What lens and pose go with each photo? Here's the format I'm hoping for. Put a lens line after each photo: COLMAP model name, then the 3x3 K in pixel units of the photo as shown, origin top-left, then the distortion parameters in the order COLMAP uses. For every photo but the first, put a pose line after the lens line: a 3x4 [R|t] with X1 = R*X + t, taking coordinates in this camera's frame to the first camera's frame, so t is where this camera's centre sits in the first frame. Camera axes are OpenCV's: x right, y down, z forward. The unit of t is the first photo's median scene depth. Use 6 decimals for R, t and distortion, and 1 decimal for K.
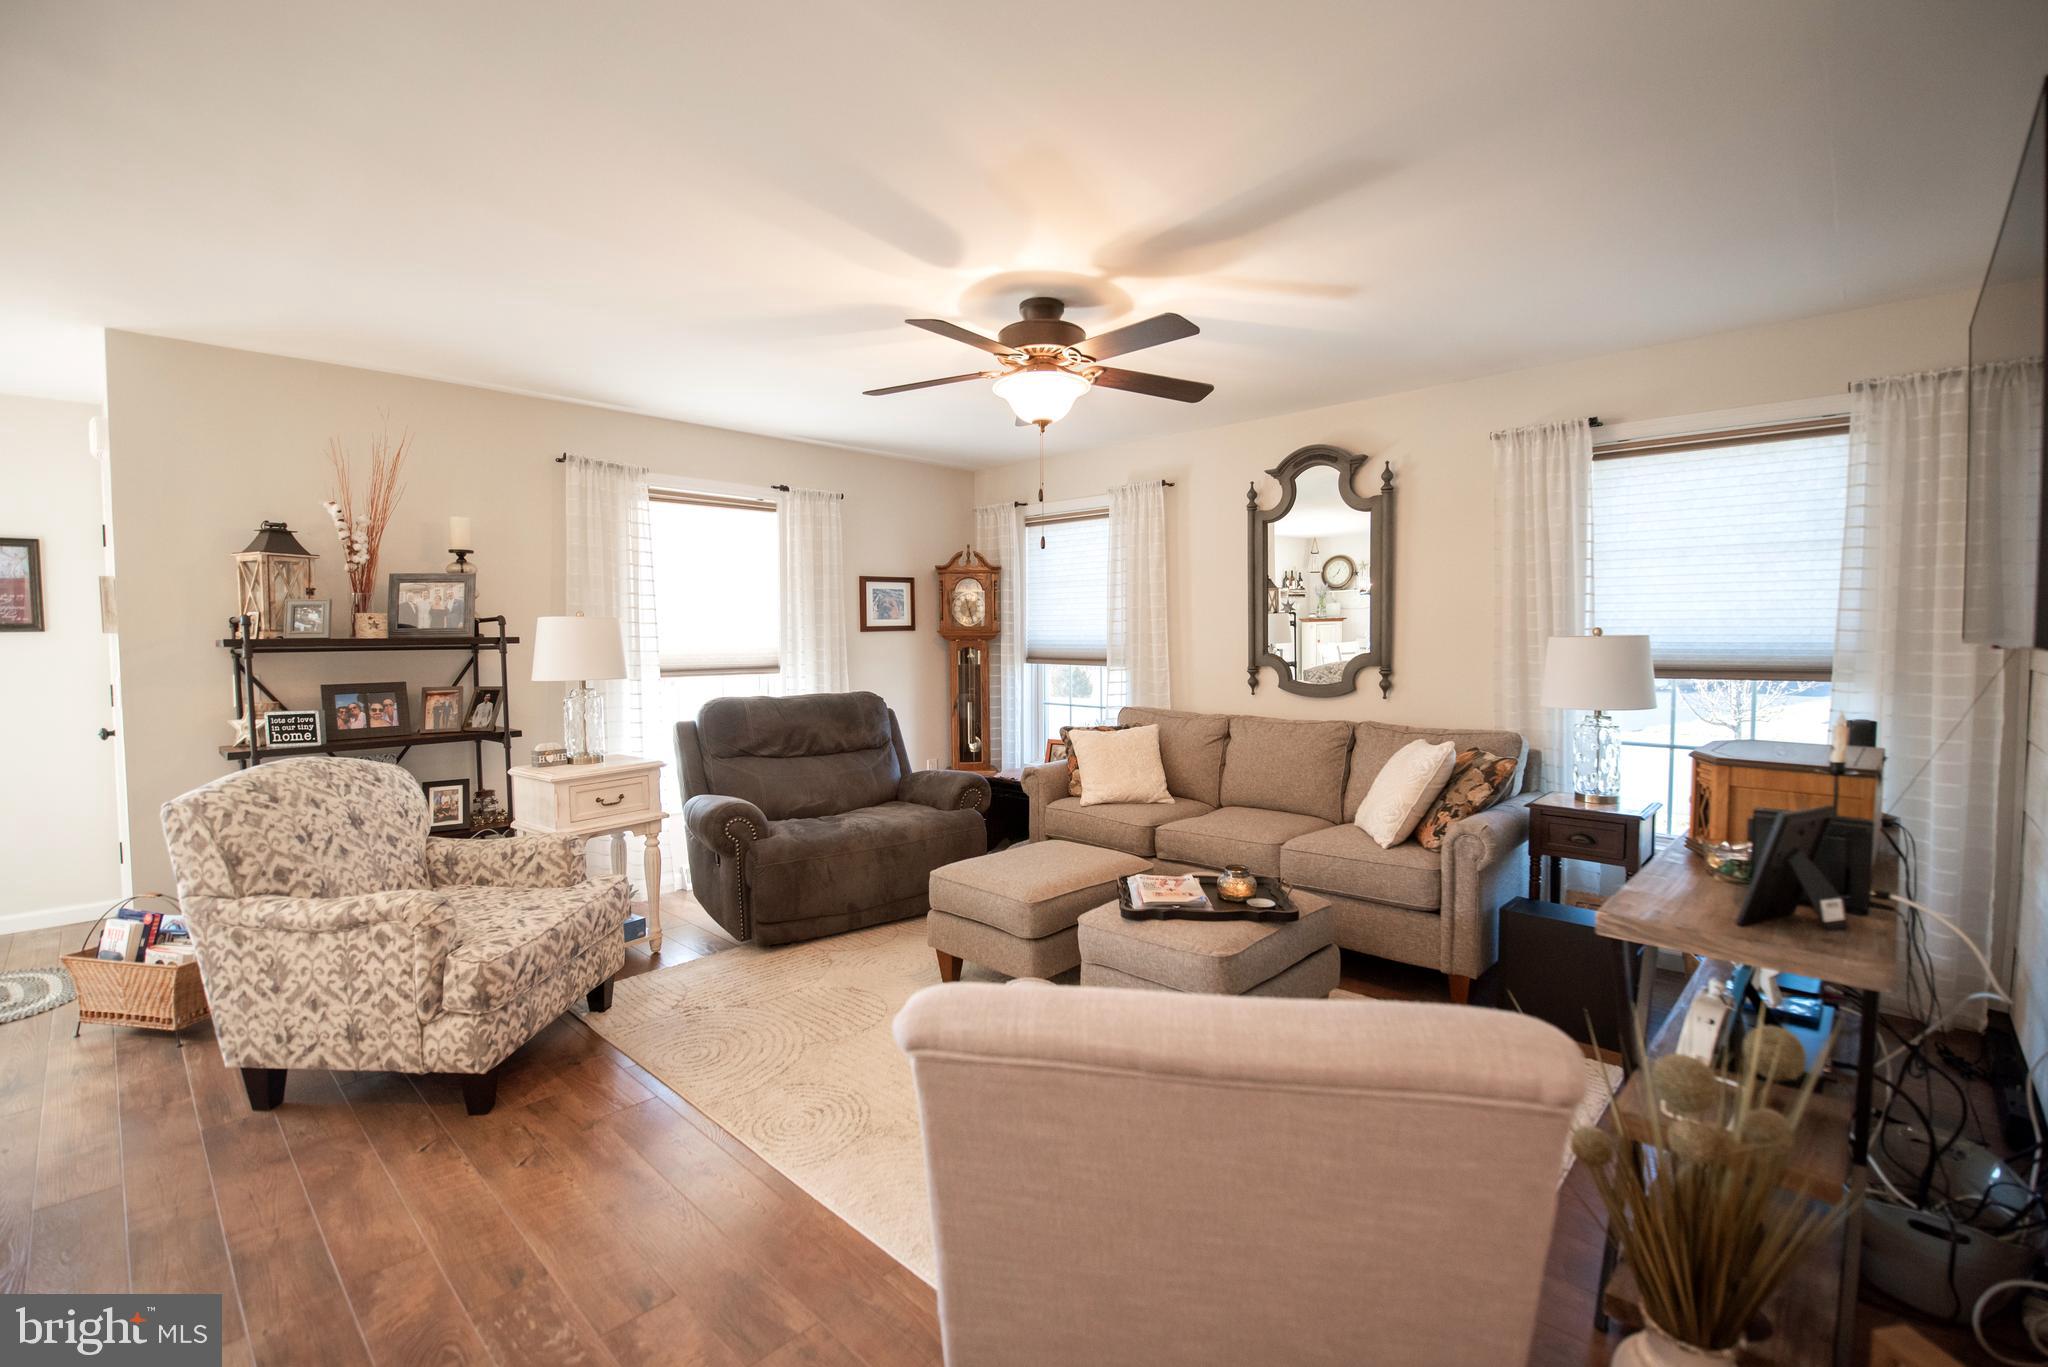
lens RADIAL K [[892.4, 0, 1024.2], [0, 892.4, 681.1], [0, 0, 1]] dist [-0.008562, -0.007203]
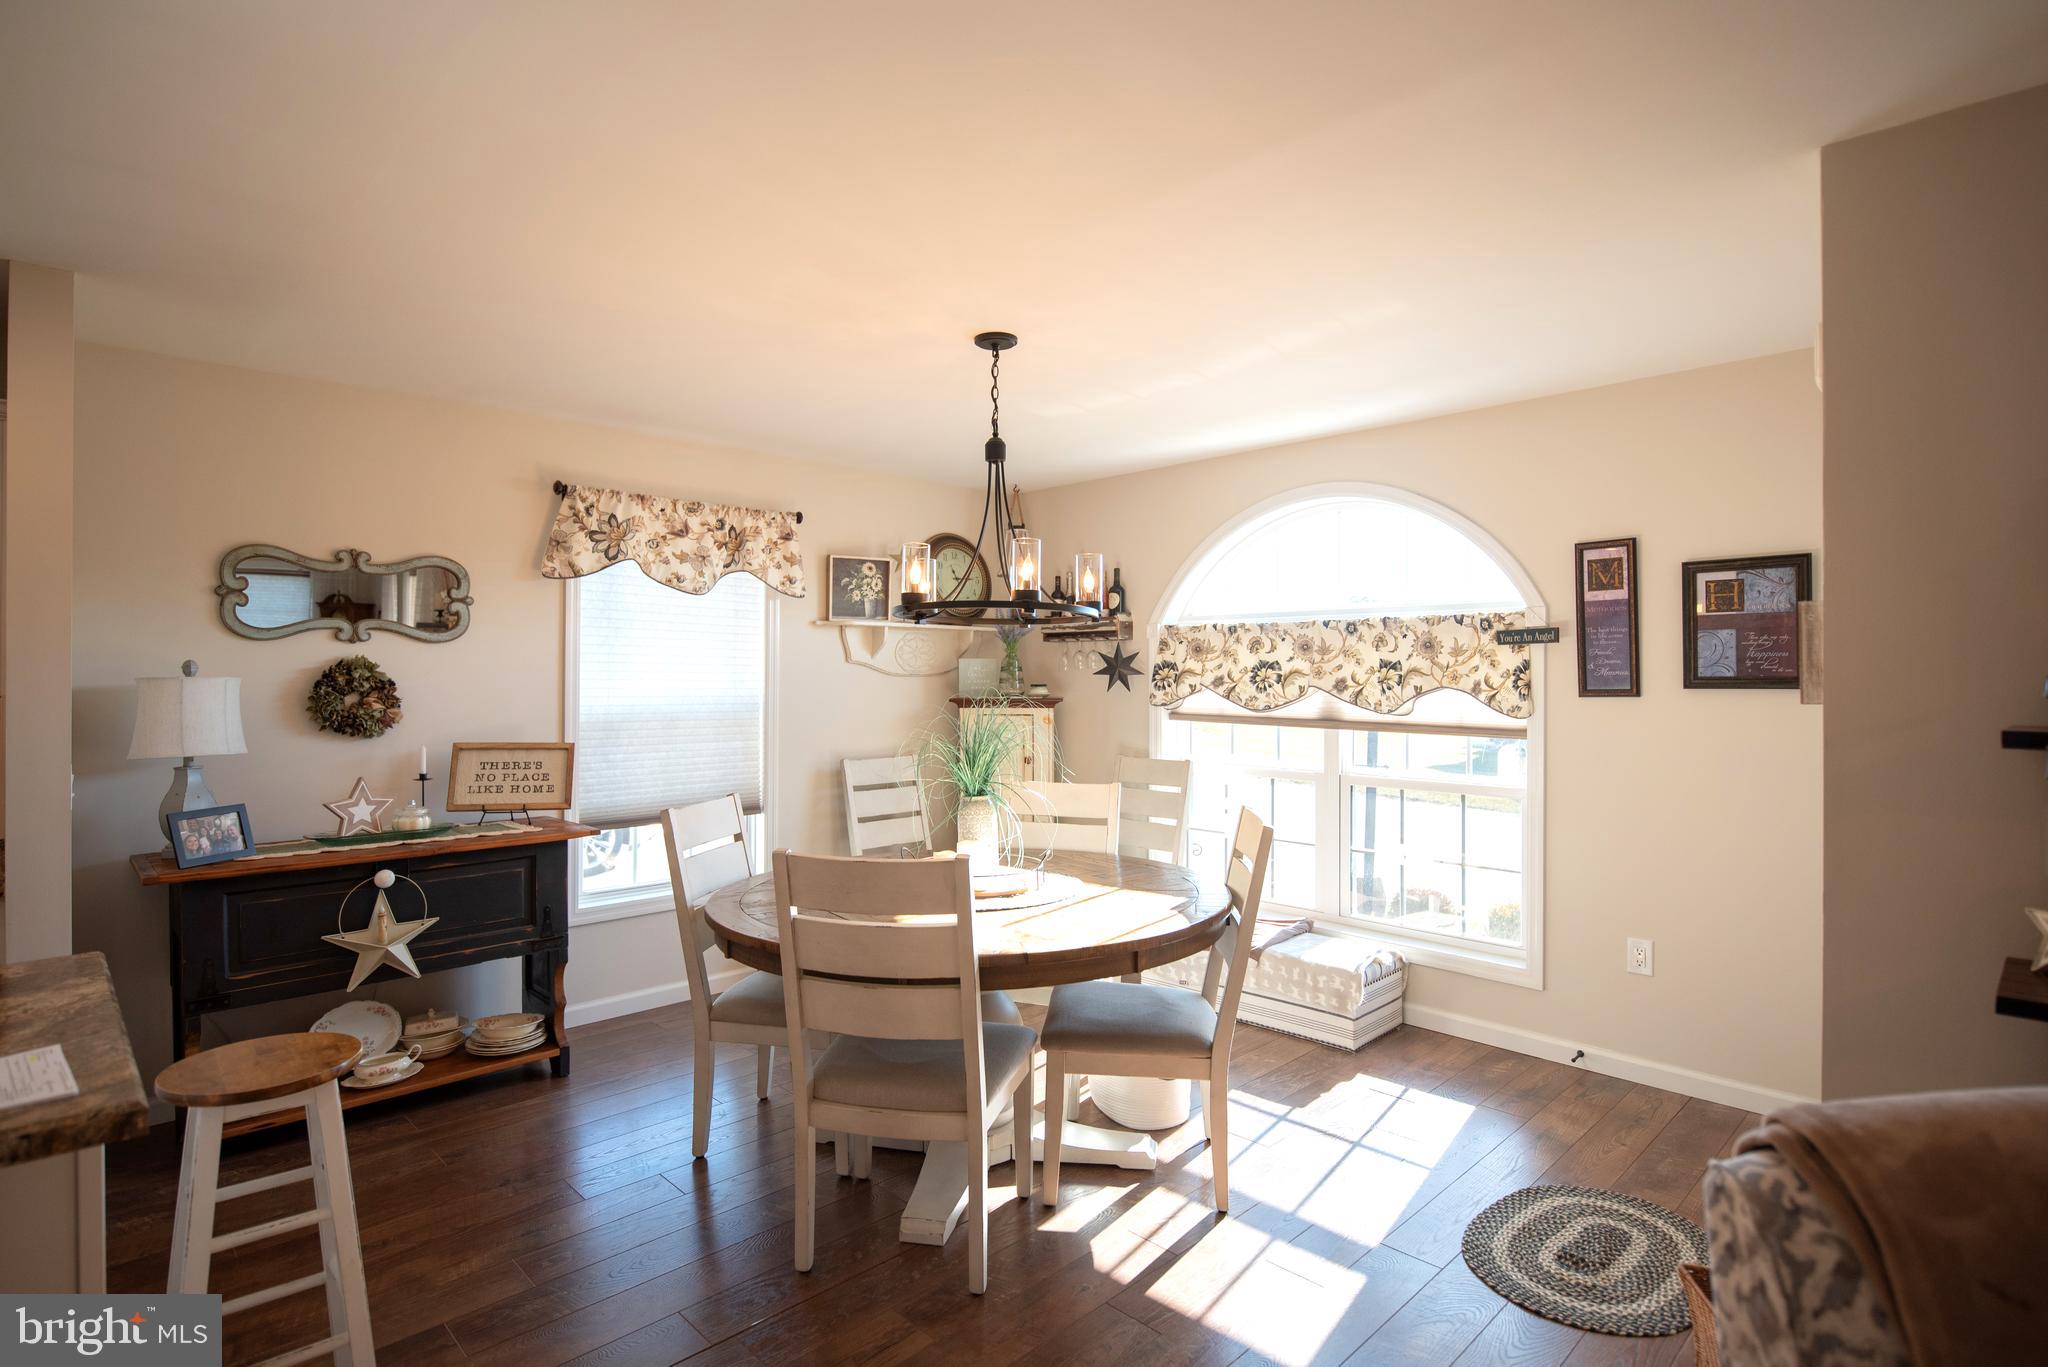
lens RADIAL K [[1031.1, 0, 1016.6], [0, 1031.1, 670.6], [0, 0, 1]] dist [-0.002654, -0.008618]
pose [[-0.032781, 0.001109, -0.999462, -0.337348], [-0.052334, 0.998626, 0.002825, -0.044942], [0.998091, 0.052399, -0.032678, 0.454966]]
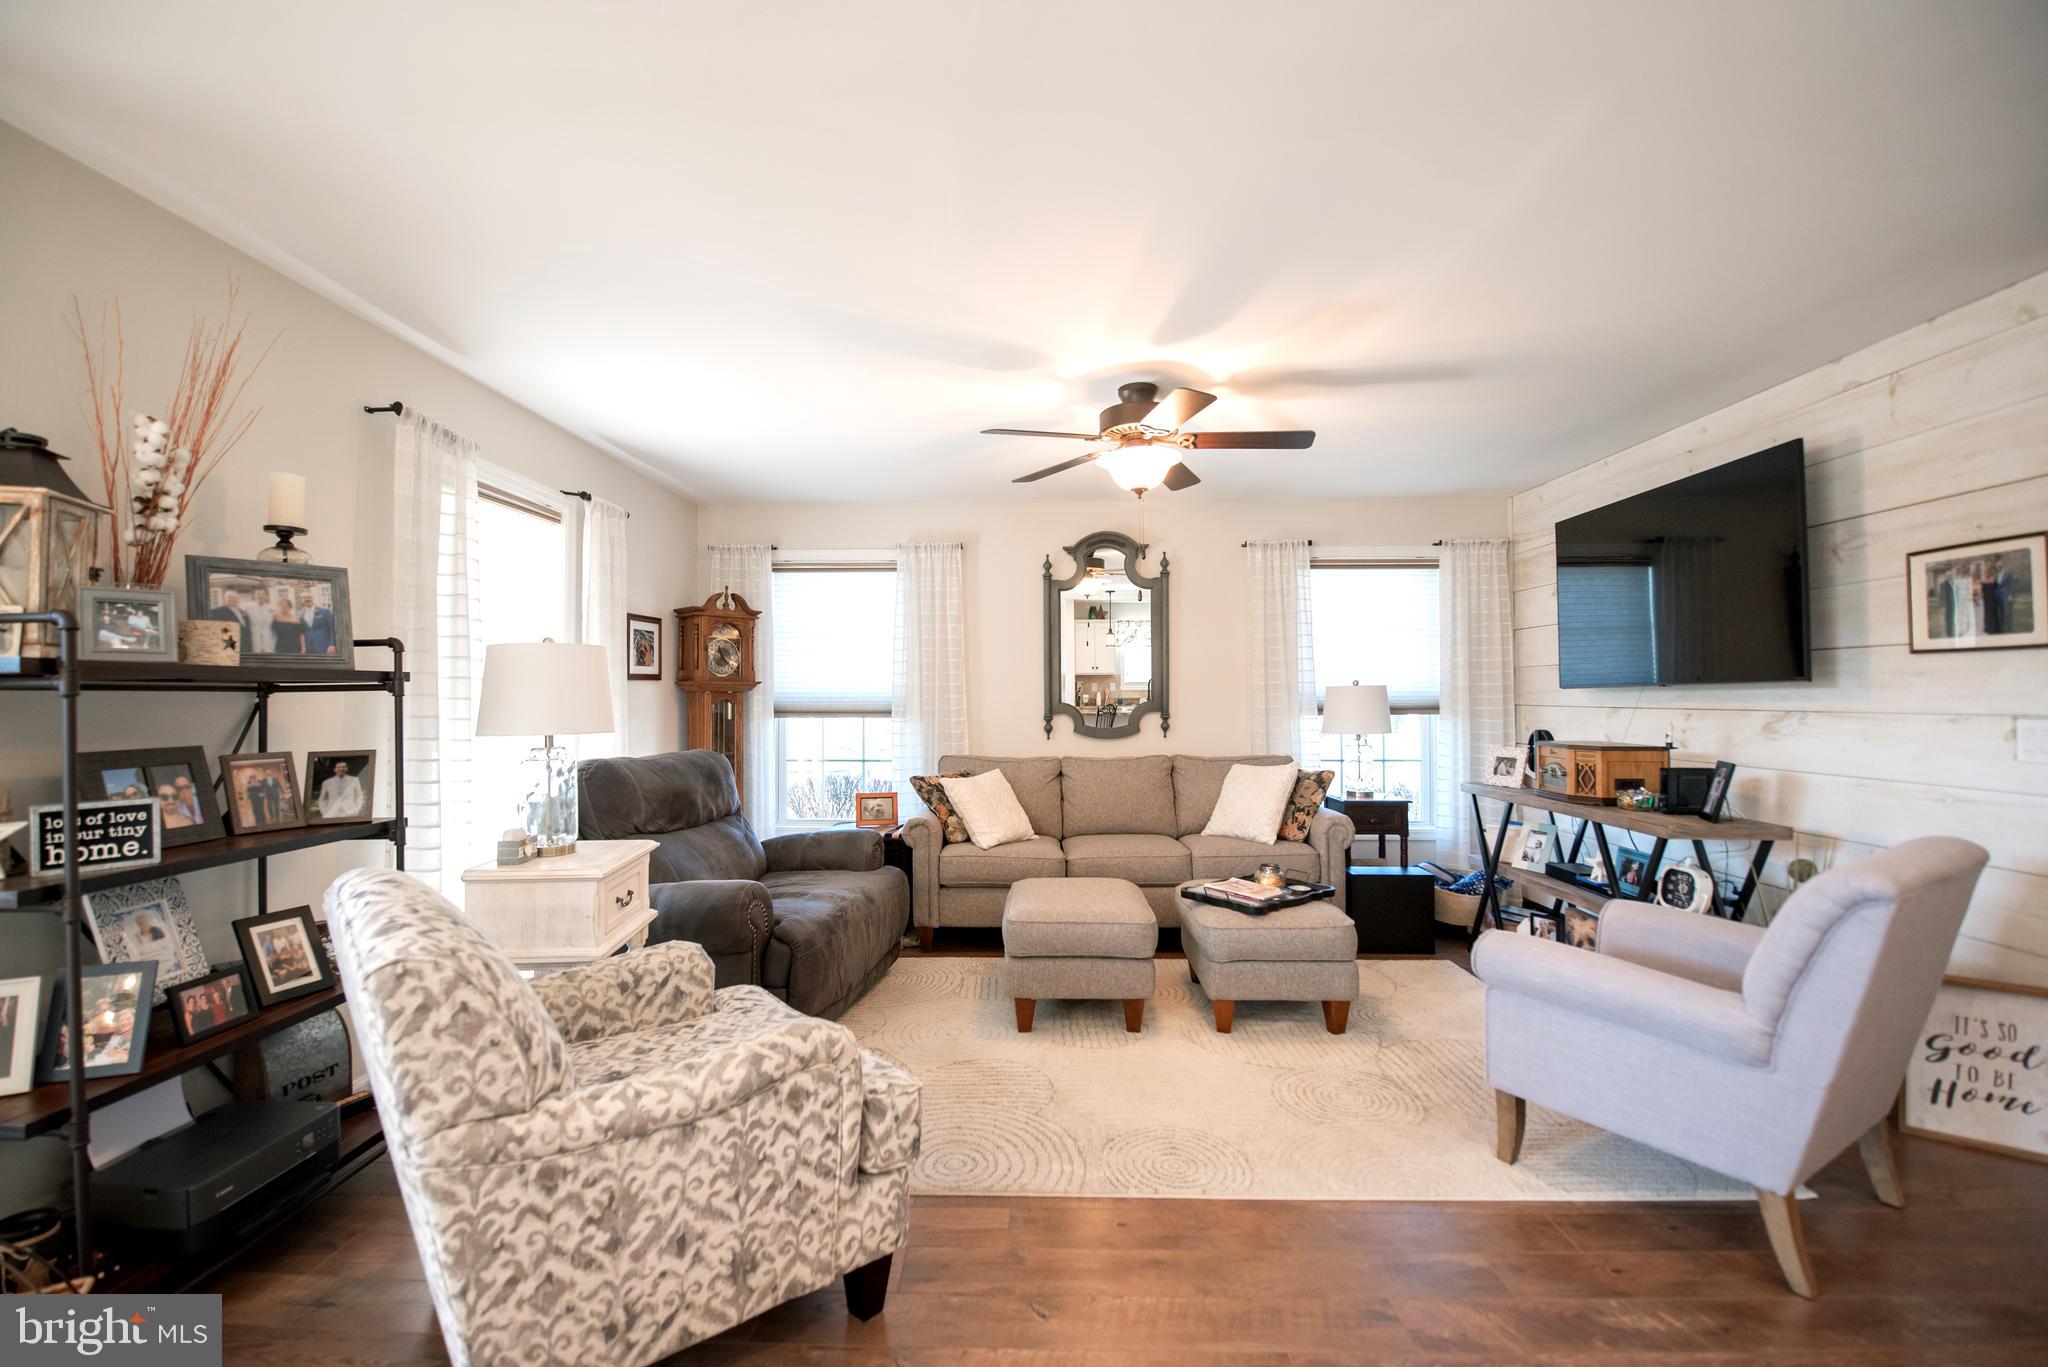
lens RADIAL K [[892.4, 0, 1012.5], [0, 892.4, 681.4], [0, 0, 1]] dist [-0.008562, -0.007203]
pose [[0.743248, 0.015391, 0.668839, -0.708146], [0.034544, 0.997519, -0.061343, 0.012598], [-0.668123, 0.068697, 0.740872, 0.239292]]
